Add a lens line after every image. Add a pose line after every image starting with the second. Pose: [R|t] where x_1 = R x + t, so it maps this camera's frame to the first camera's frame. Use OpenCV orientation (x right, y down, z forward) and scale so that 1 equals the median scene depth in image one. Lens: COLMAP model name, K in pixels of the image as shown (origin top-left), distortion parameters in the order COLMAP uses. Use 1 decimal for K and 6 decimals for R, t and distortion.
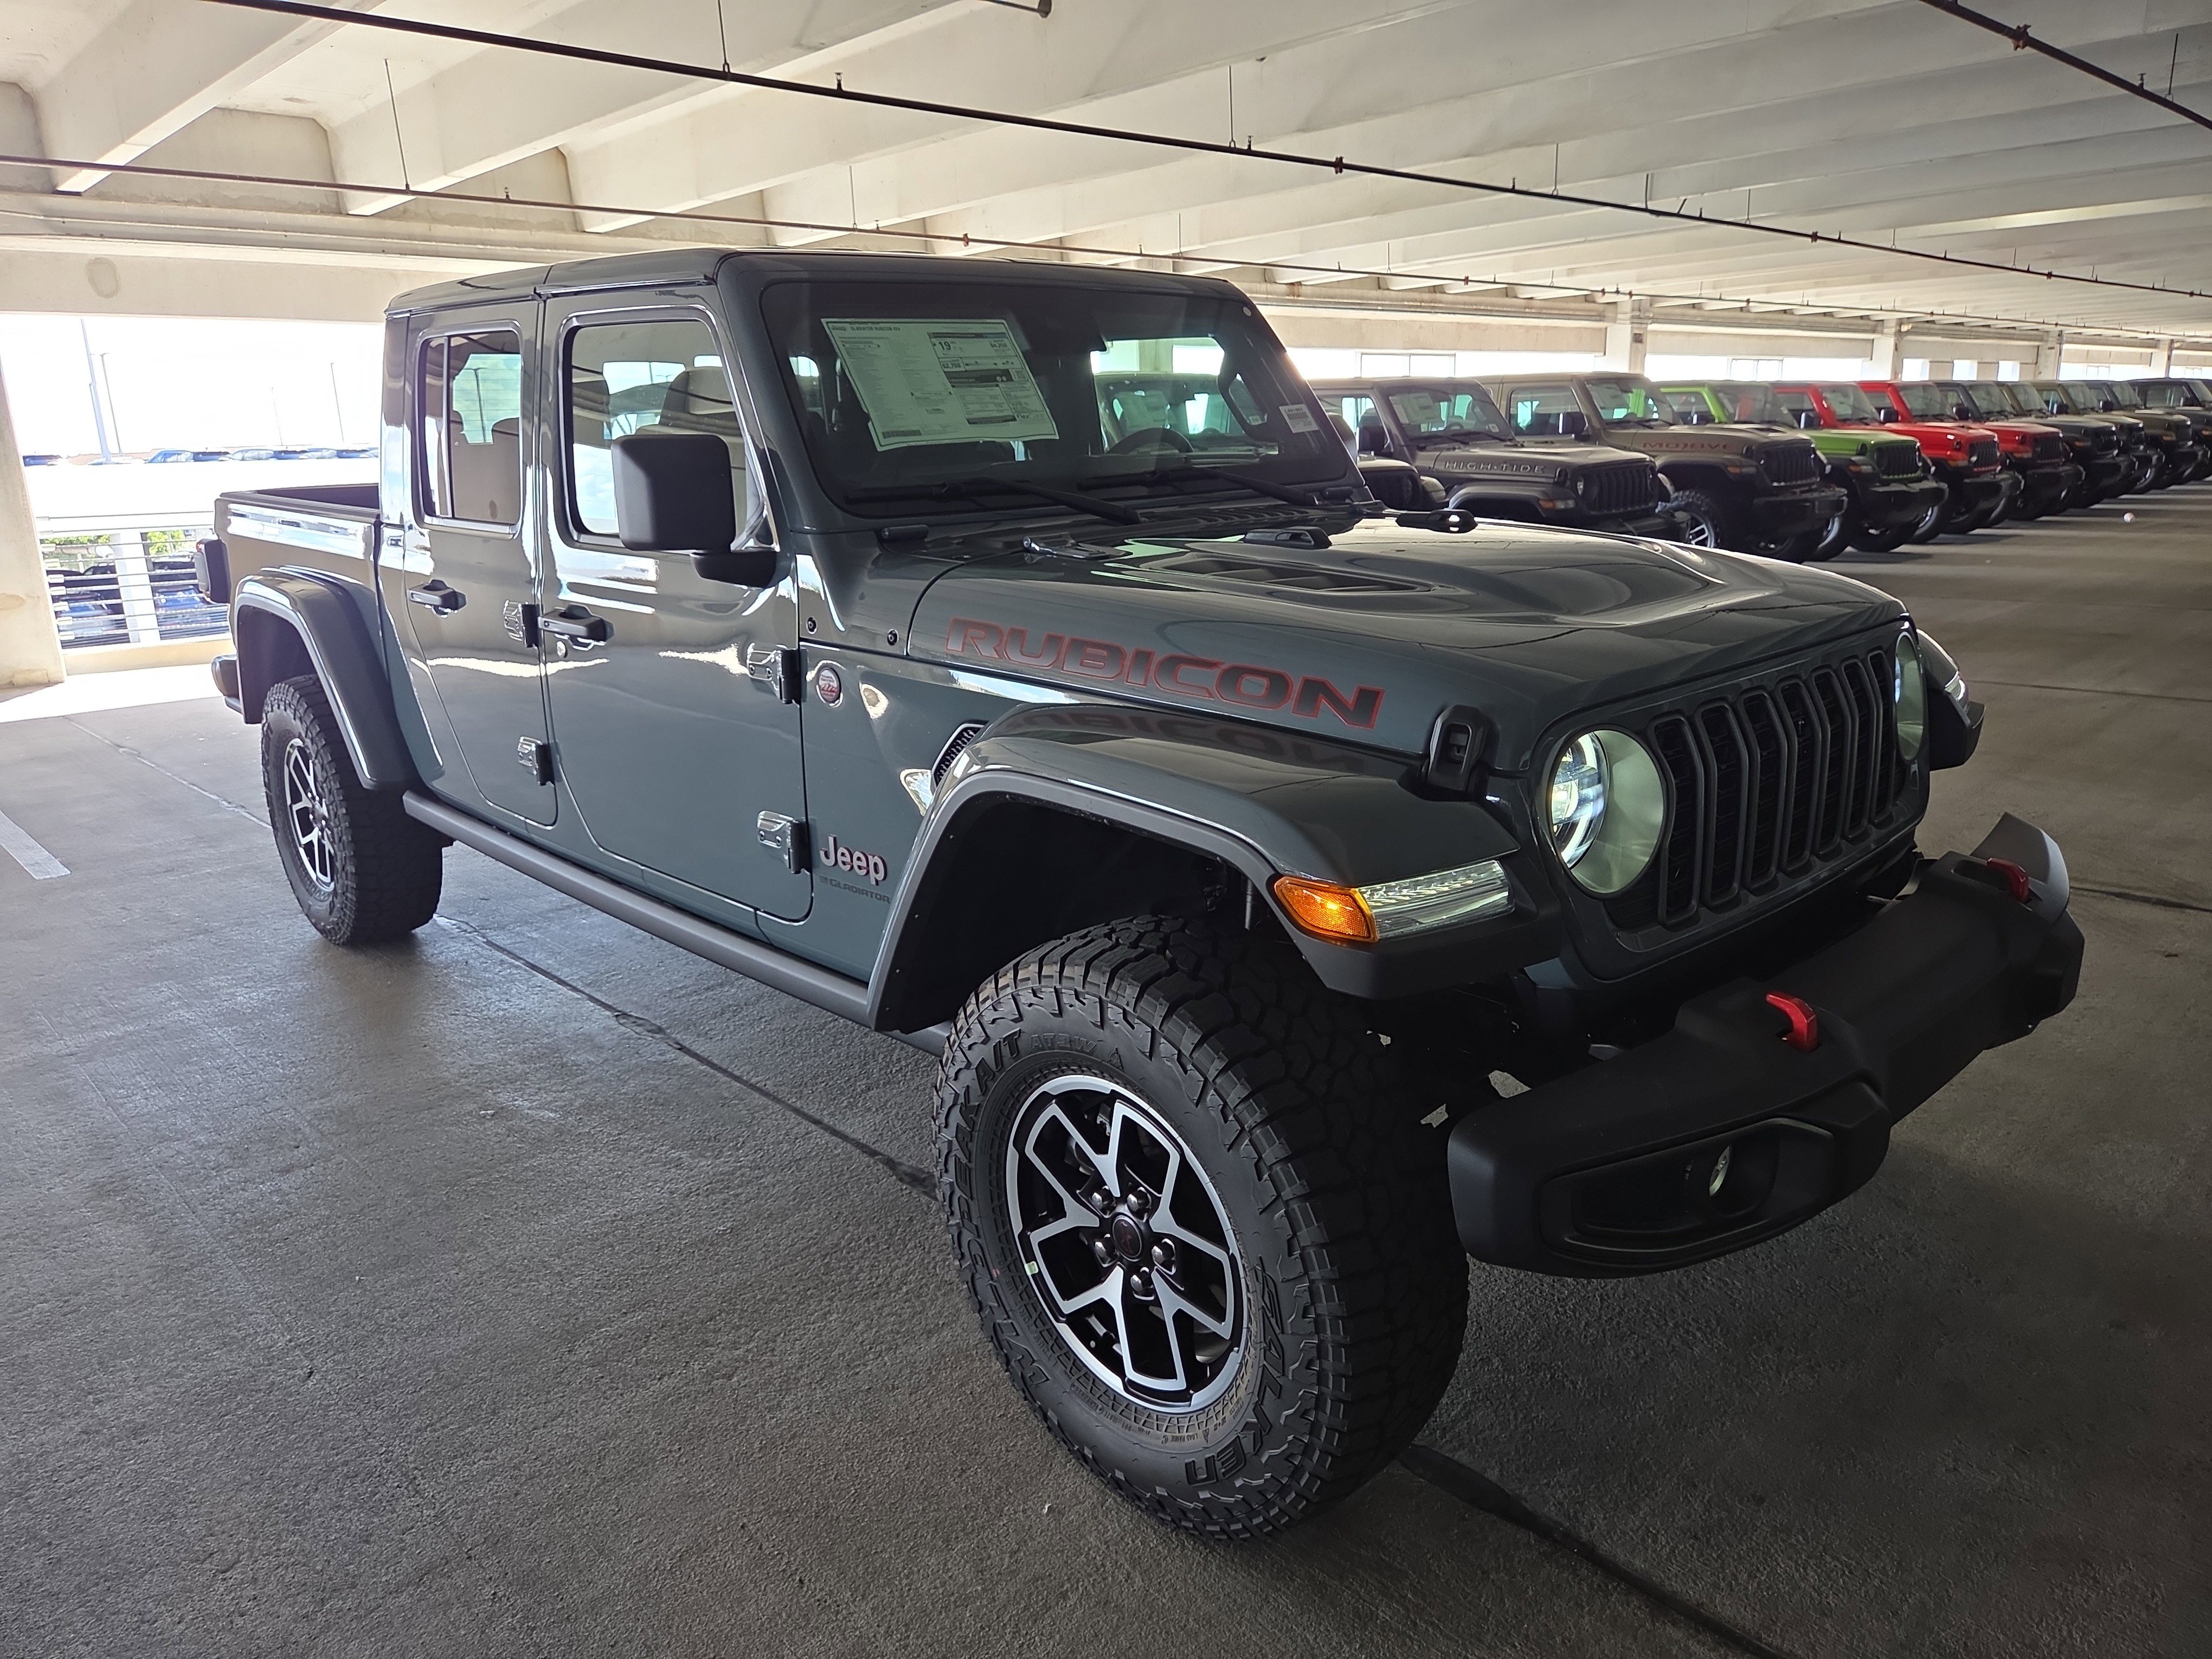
lens RADIAL K [[1498.7, 0, 1101.7], [0, 1498.7, 813.6], [0, 0, 1]] dist [0.043285, 0.010378]
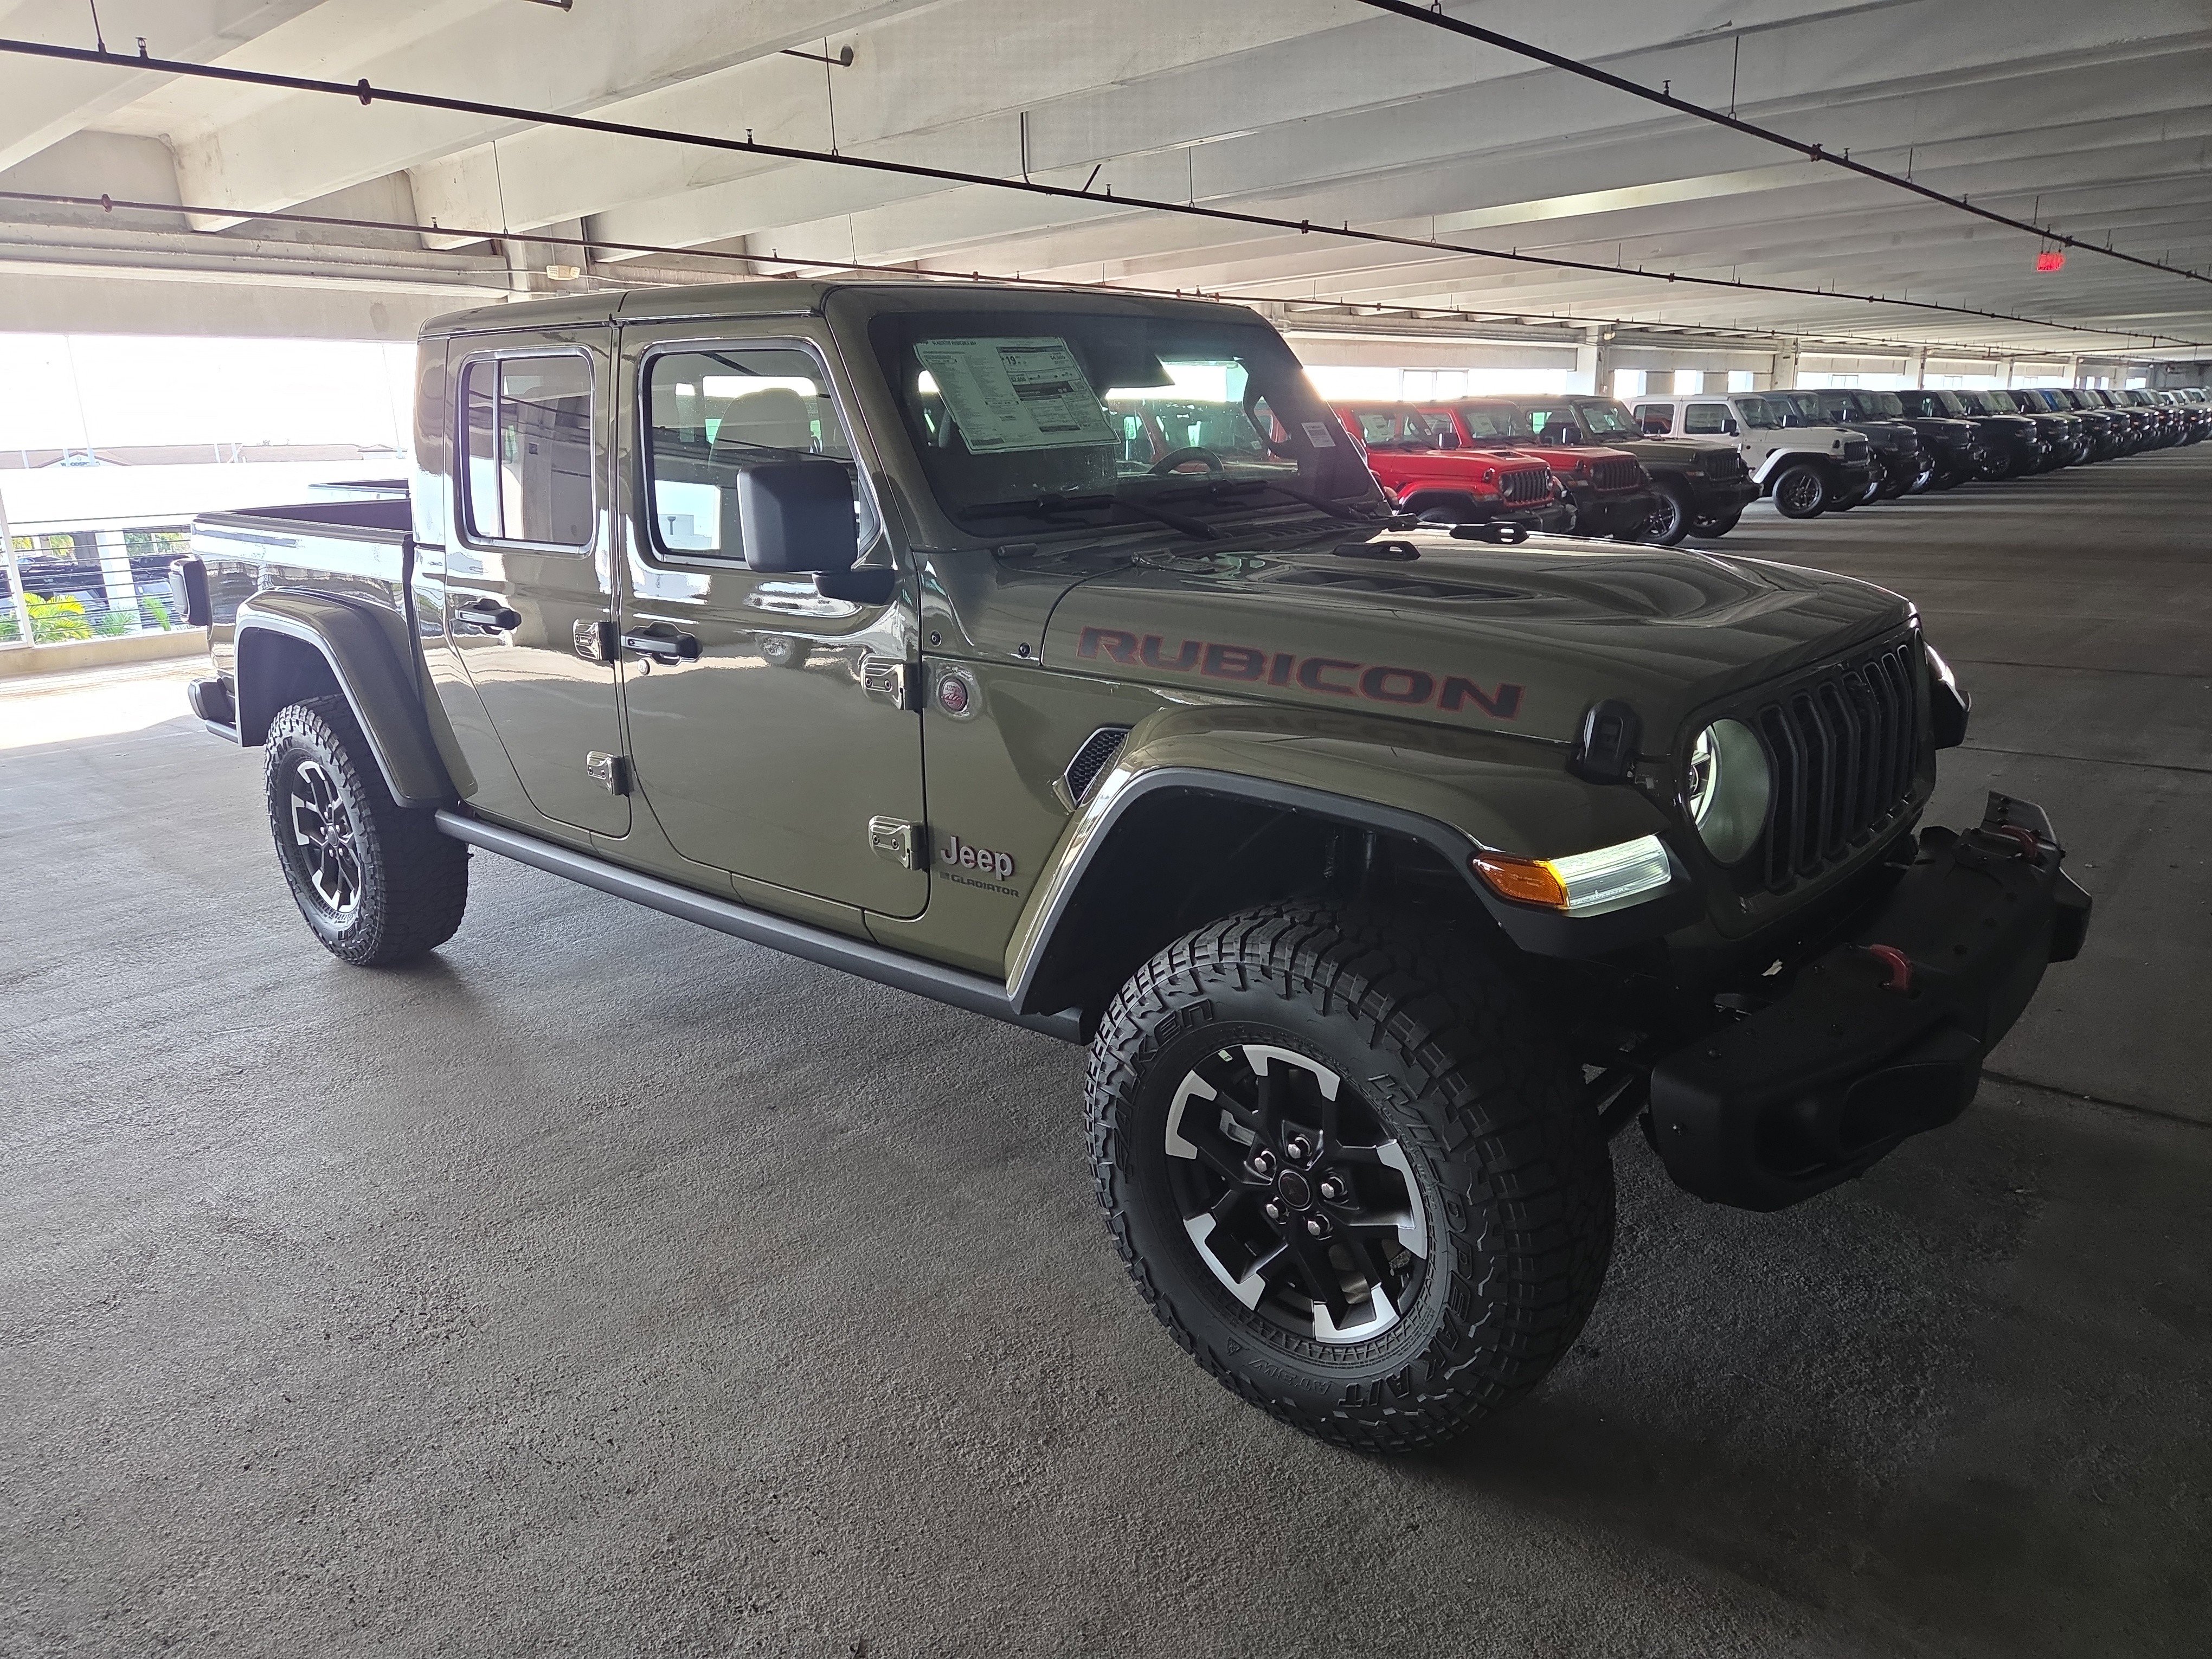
lens RADIAL K [[1510.5, 0, 1105.1], [0, 1510.5, 813.4], [0, 0, 1]] dist [0.038665, 0.002443]
pose [[0.994401, -0.028920, 0.101636, -0.181270], [0.029155, 0.999575, -0.000826, 0.002462], [-0.101568, 0.003784, 0.994821, -0.073095]]
